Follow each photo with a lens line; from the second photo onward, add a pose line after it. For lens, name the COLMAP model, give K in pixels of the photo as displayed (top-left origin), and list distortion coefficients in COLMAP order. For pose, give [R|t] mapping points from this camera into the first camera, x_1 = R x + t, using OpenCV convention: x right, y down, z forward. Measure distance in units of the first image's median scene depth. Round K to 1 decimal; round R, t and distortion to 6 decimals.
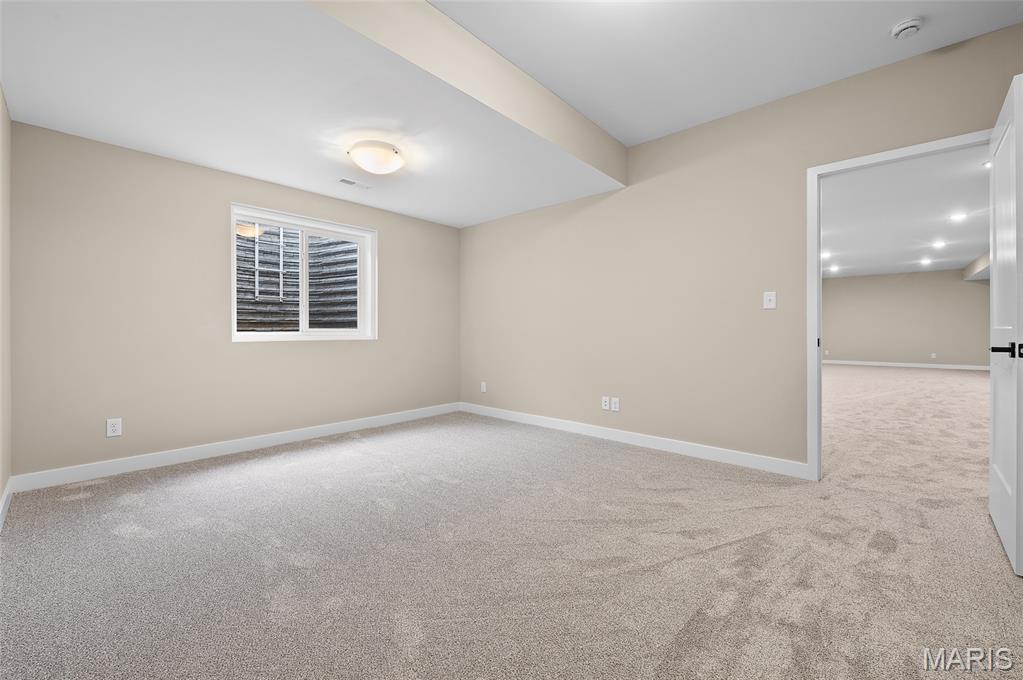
lens RADIAL K [[403.2, 0, 505.0], [0, 403.2, 335.0], [0, 0, 1]] dist [-0.020731, -0.000278]
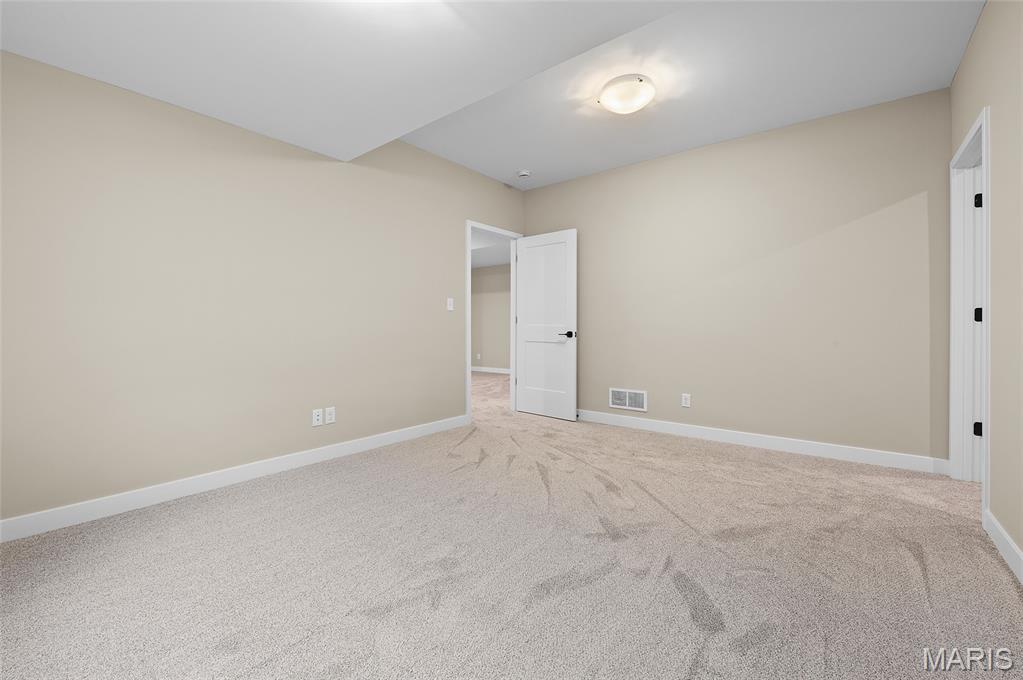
lens RADIAL K [[413.8, 0, 512.1], [0, 413.8, 329.5], [0, 0, 1]] dist [0.004376, 0.000174]
pose [[-0.075184, -0.003352, 0.997164, -0.813122], [0.008515, 0.999956, 0.004003, -0.004754], [-0.997133, 0.008792, -0.075152, 0.933656]]
